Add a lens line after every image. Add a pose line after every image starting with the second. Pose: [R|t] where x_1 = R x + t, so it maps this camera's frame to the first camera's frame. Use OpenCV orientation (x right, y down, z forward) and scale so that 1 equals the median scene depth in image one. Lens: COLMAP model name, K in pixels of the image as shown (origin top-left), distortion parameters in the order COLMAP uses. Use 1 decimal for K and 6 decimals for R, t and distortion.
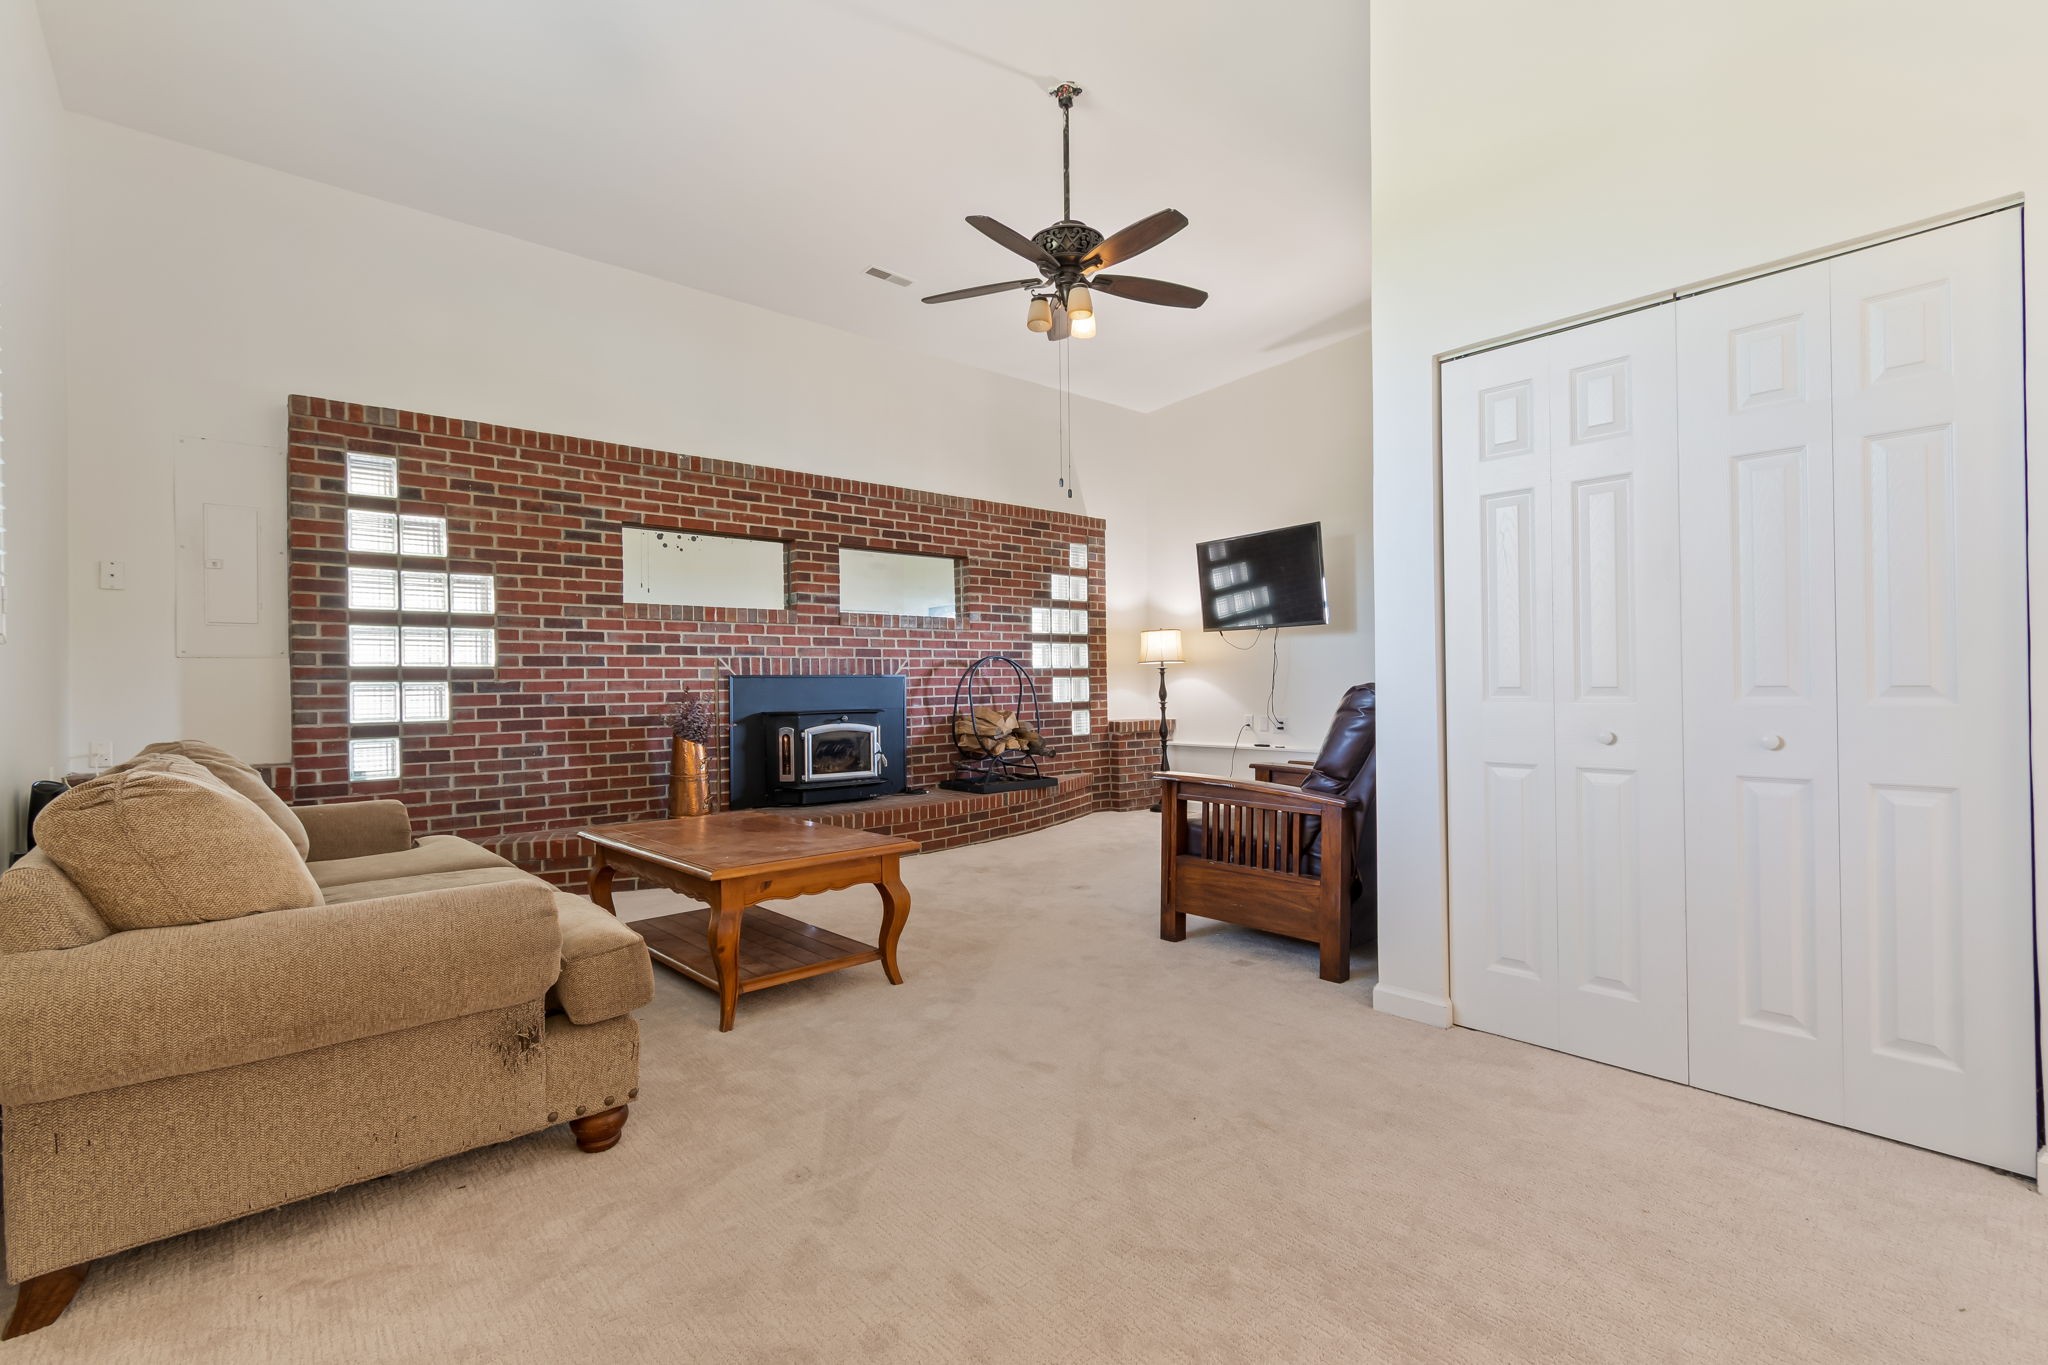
lens RADIAL K [[930.3, 0, 1028.3], [0, 930.3, 685.3], [0, 0, 1]] dist [0.001097, 0.002051]
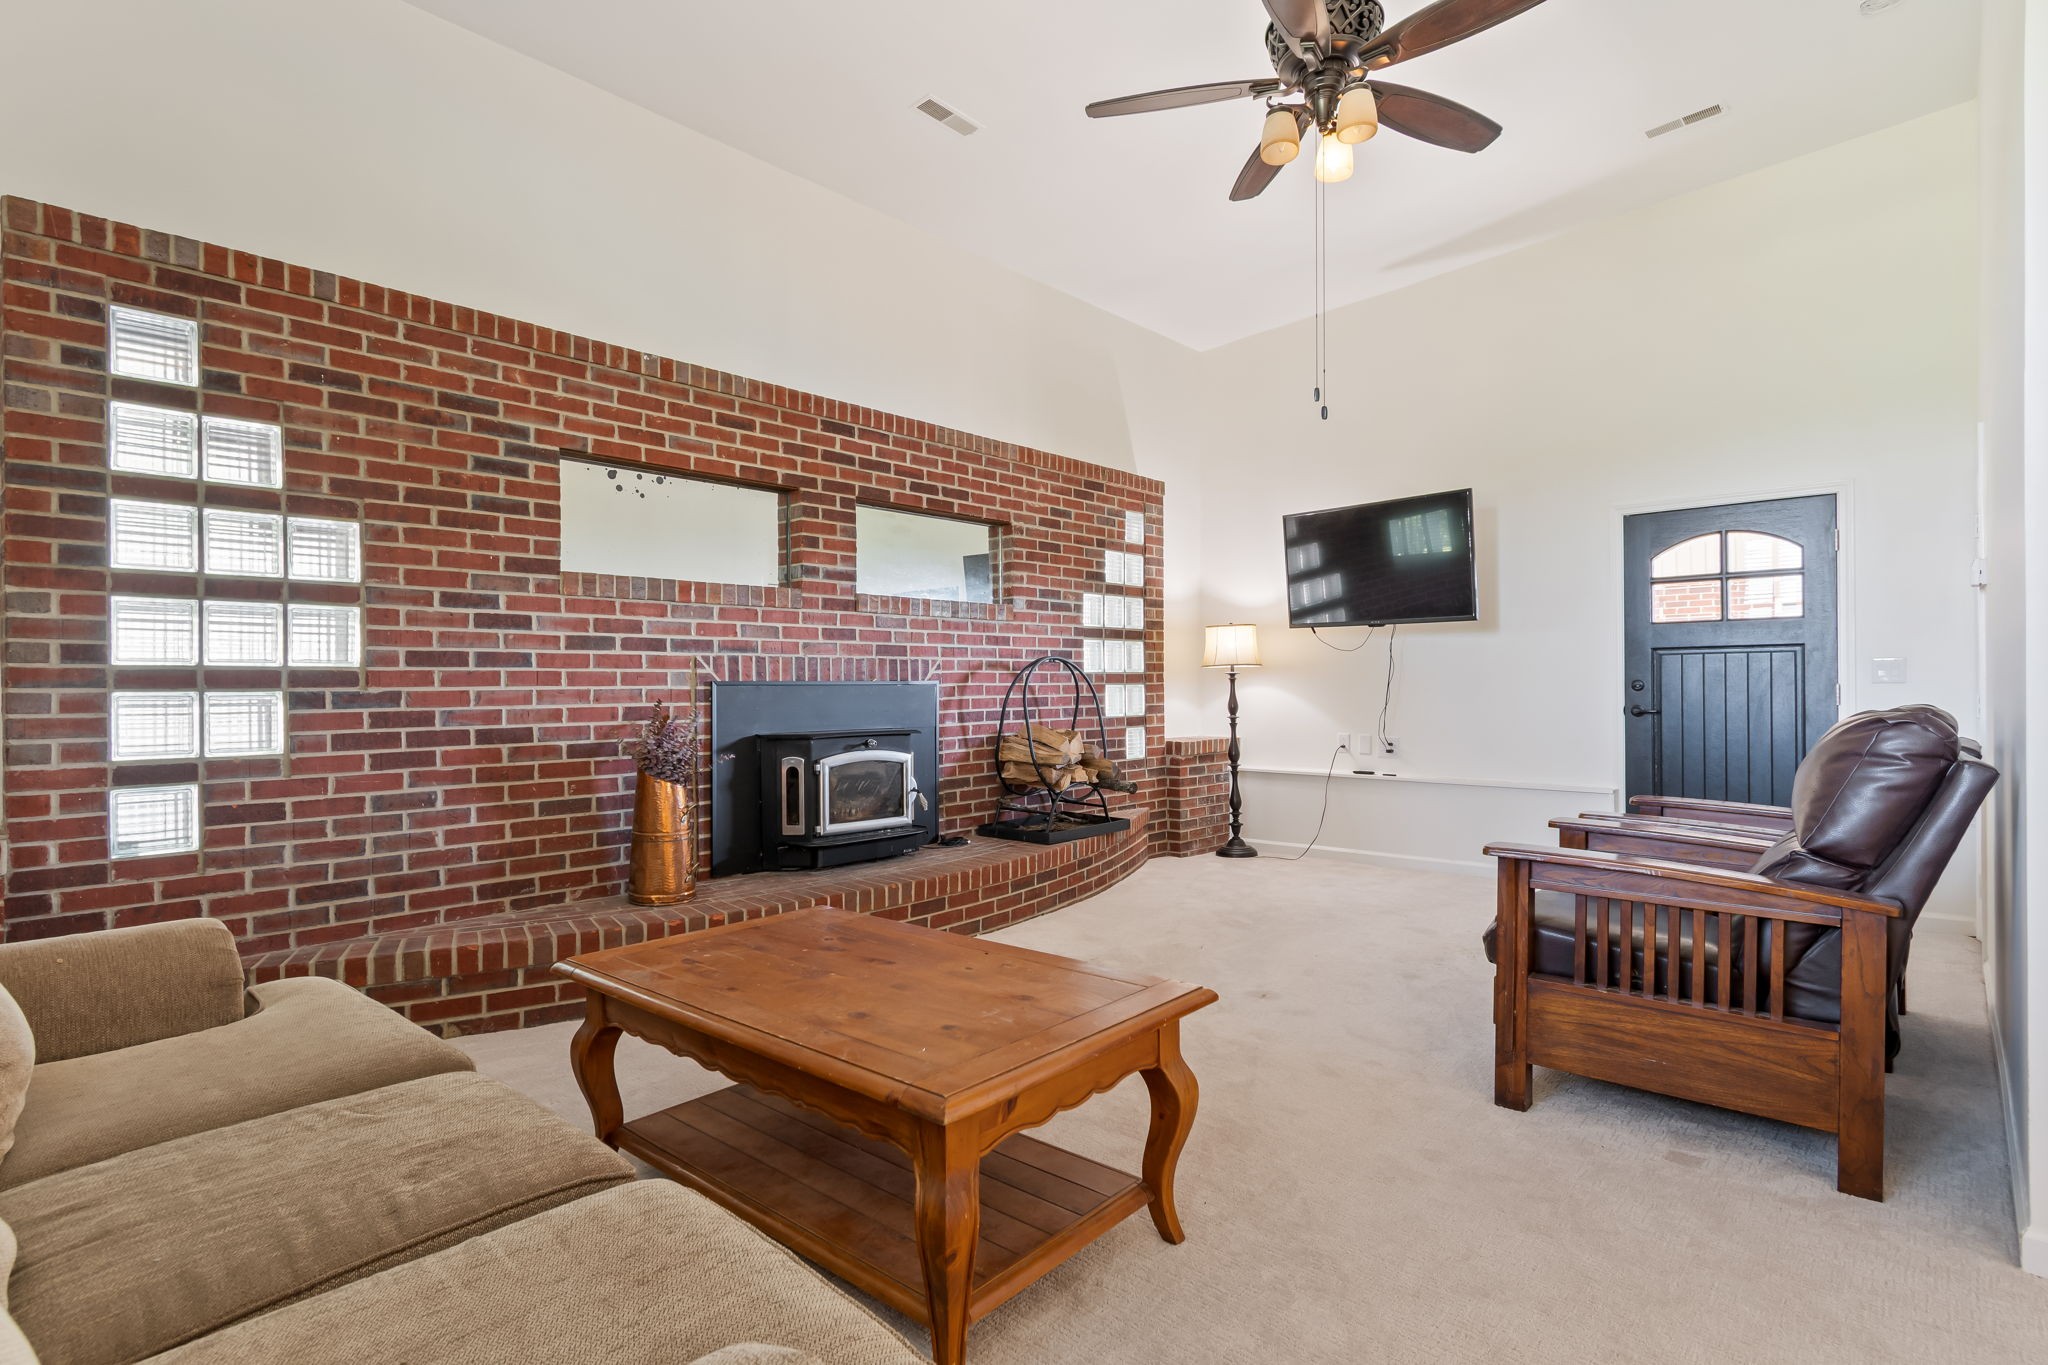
lens RADIAL K [[1016.9, 0, 1027.3], [0, 1016.9, 686.0], [0, 0, 1]] dist [0.000611, -0.003503]
pose [[0.993321, 0.007680, 0.115127, -0.195730], [-0.007806, 0.999969, 0.000640, -0.010746], [-0.115119, -0.001534, 0.993351, 0.254724]]
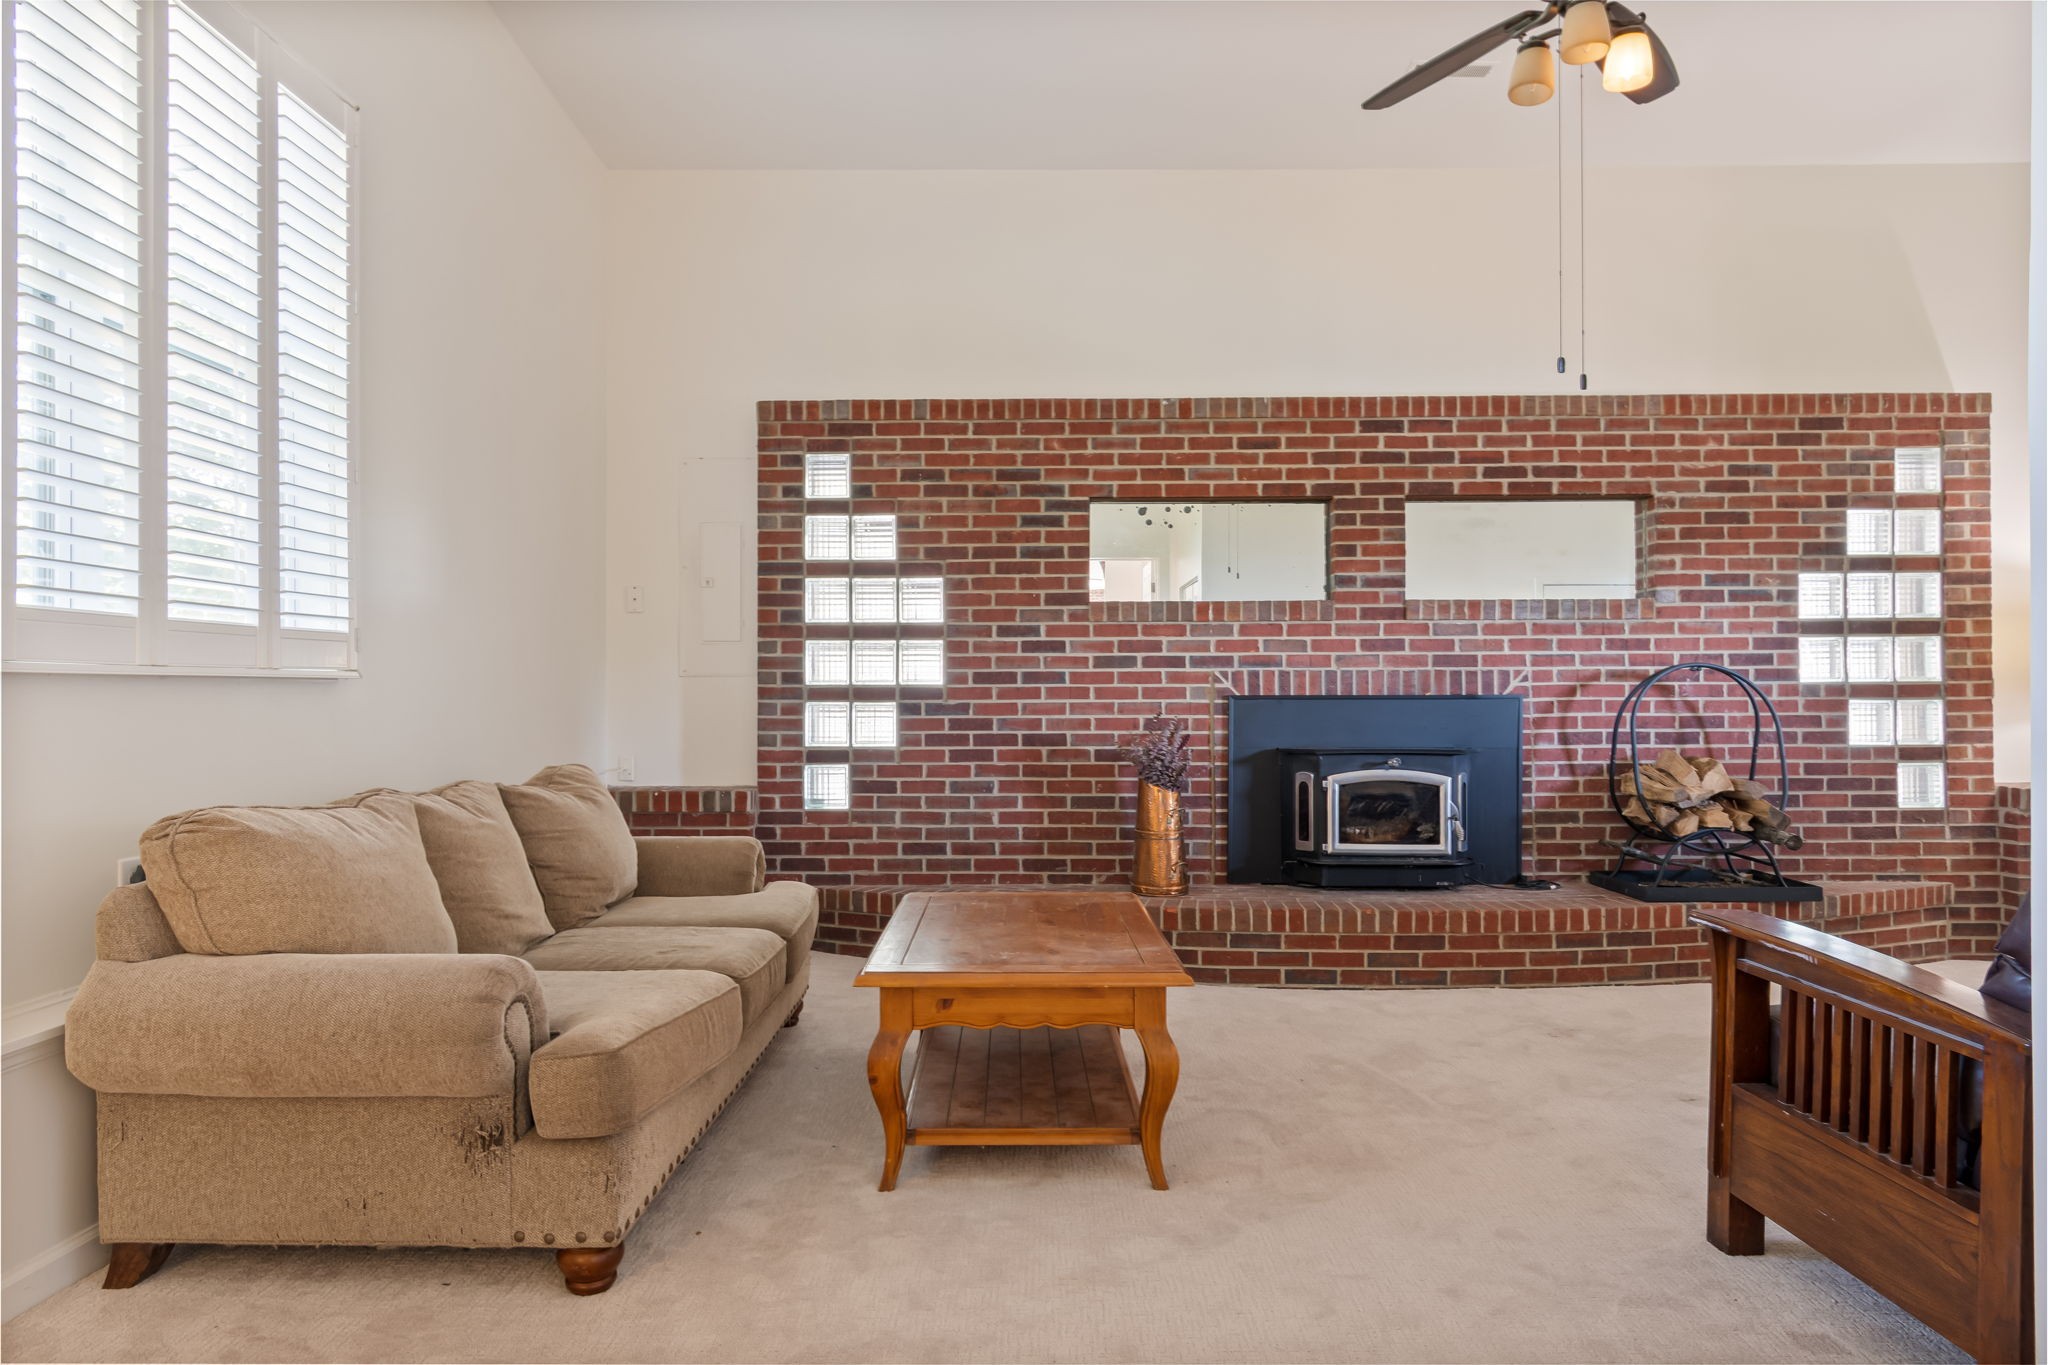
lens RADIAL K [[1284.4, 0, 1014.8], [0, 1284.4, 685.3], [0, 0, 1]] dist [0.002486, 0.000552]
pose [[0.740311, 0.005796, -0.672239, 0.248077], [-0.007612, 0.999971, 0.000238, -0.019458], [0.672221, 0.004941, 0.740334, 0.170609]]
